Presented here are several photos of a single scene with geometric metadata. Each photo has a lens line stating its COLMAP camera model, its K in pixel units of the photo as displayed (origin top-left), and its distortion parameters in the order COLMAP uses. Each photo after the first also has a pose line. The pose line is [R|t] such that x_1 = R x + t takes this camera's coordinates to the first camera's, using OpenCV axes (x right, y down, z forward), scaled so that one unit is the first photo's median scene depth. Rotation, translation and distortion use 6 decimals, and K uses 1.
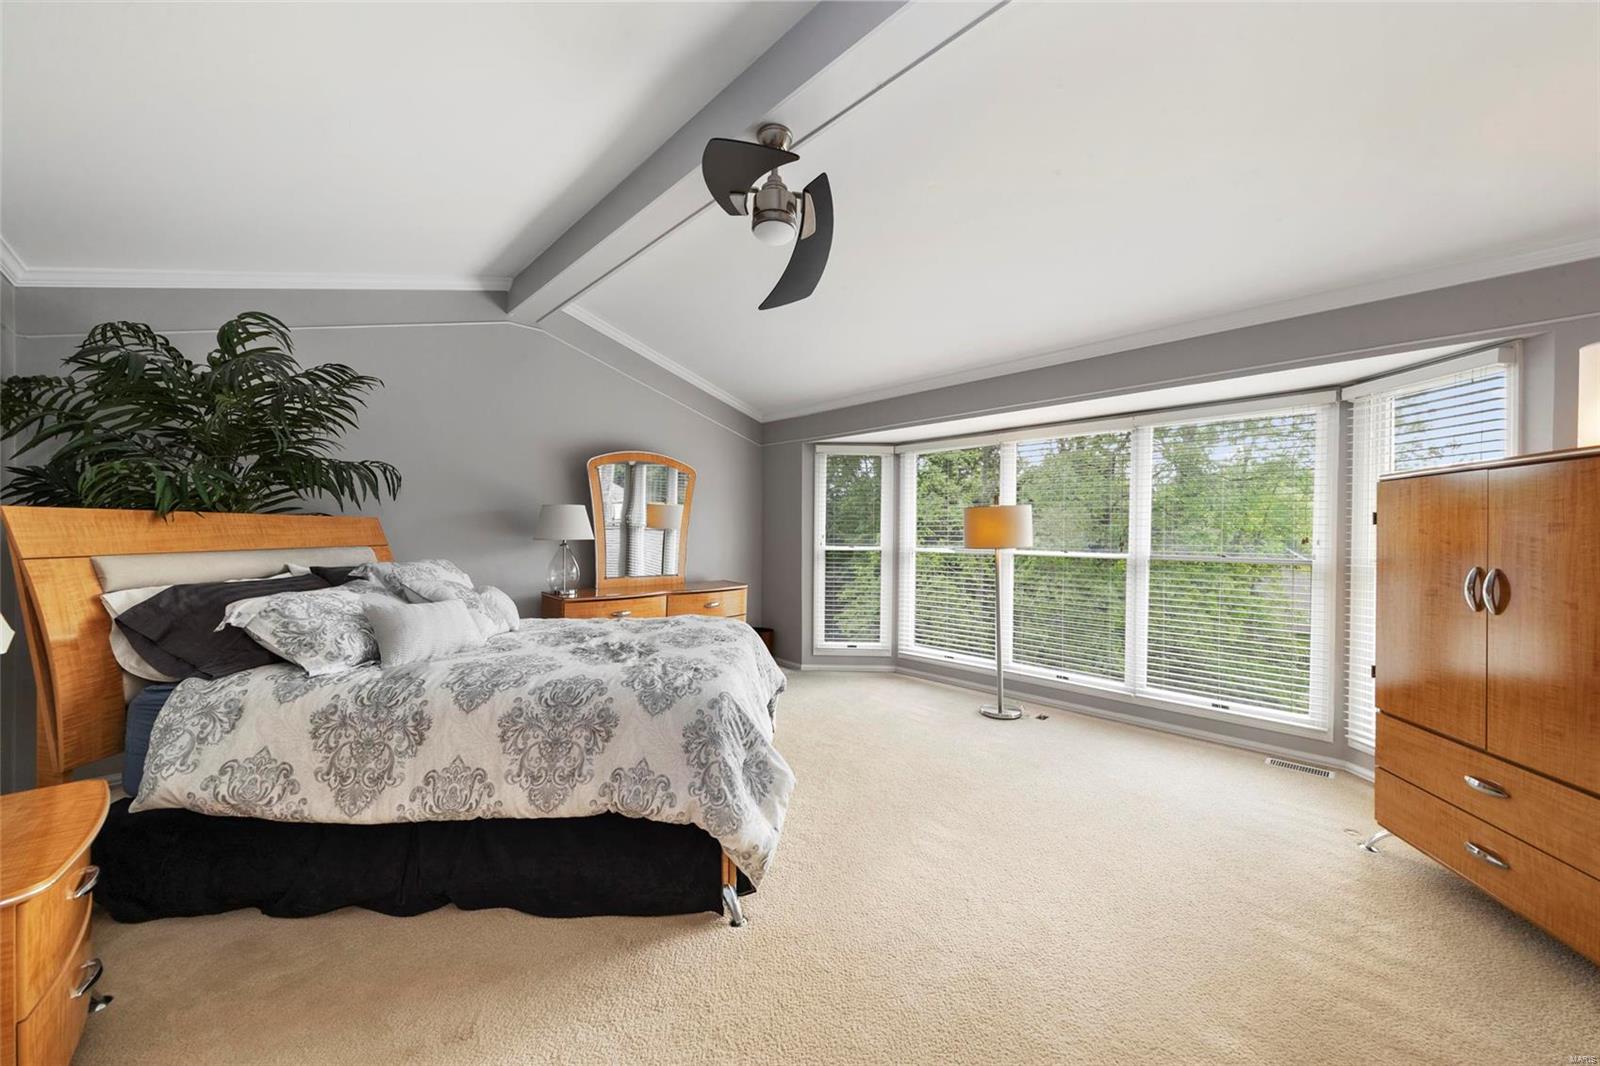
lens RADIAL K [[613.5, 0, 800.0], [0, 613.5, 533.0], [0, 0, 1]] dist [0.000628, 0.000012]
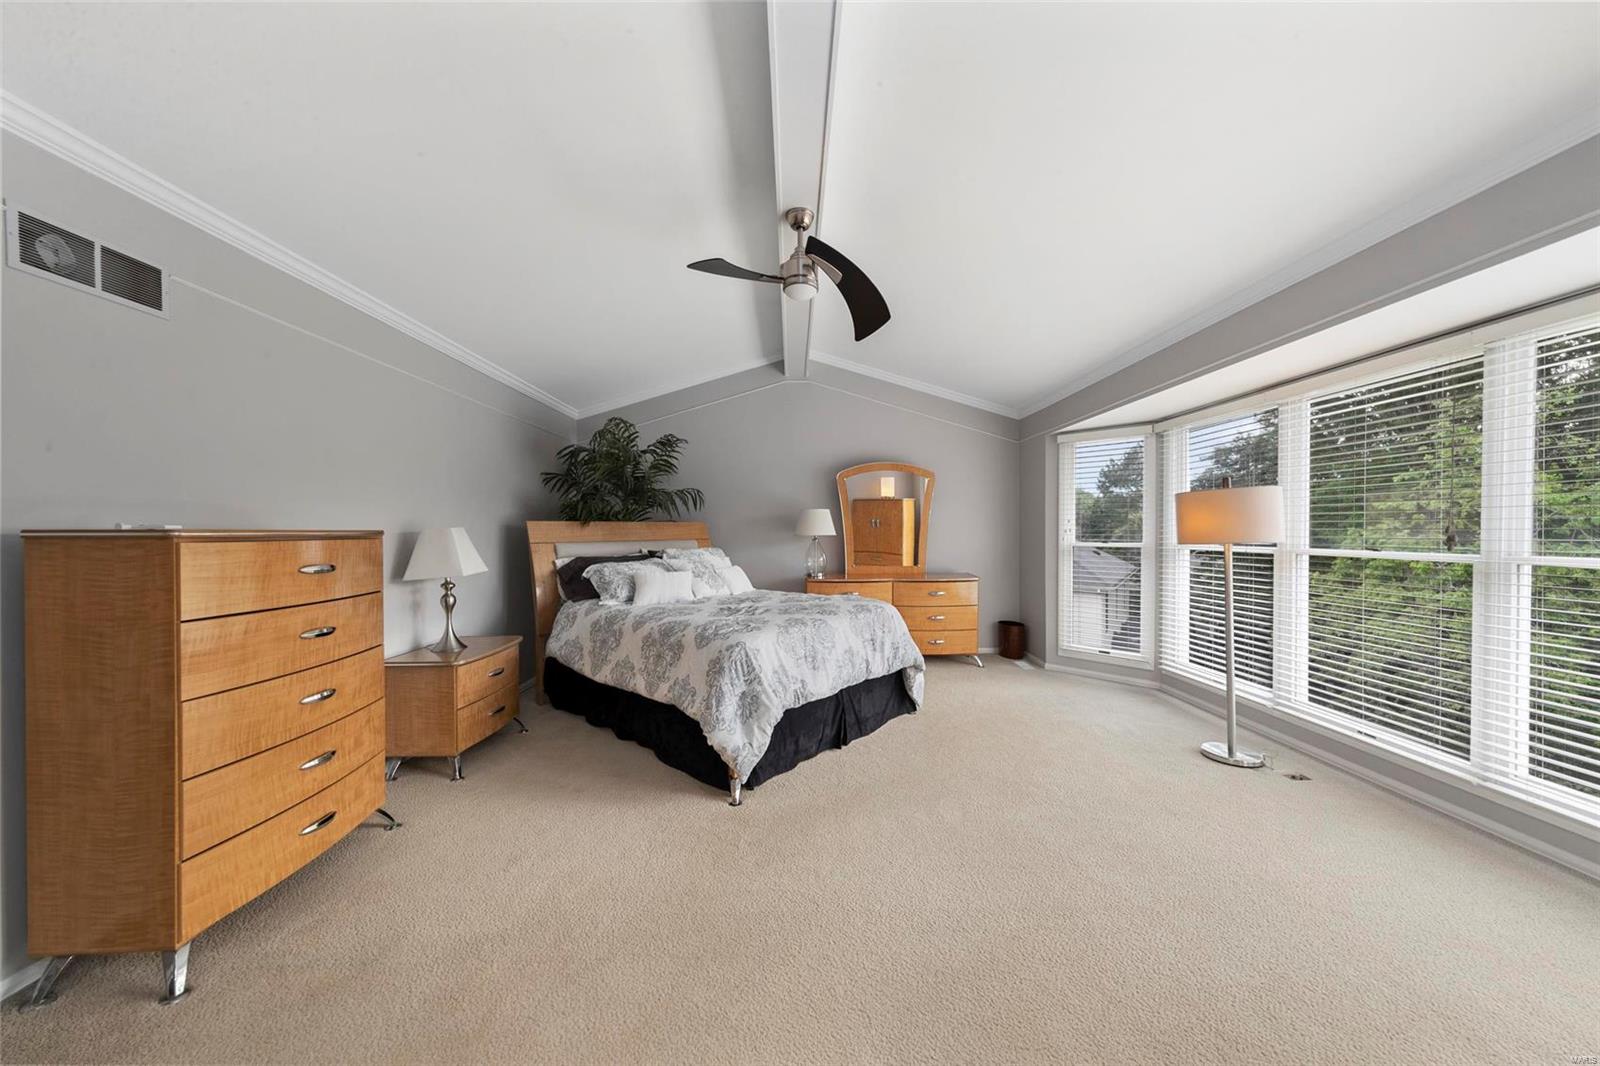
lens RADIAL K [[587.9, 0, 800.0], [0, 587.9, 533.0], [0, 0, 1]] dist [0.012764, -0.000014]
pose [[0.682344, -0.006978, -0.730998, 0.953859], [0.008958, 0.999959, -0.001184, 0.012773], [0.730976, -0.005740, 0.682379, 0.179576]]
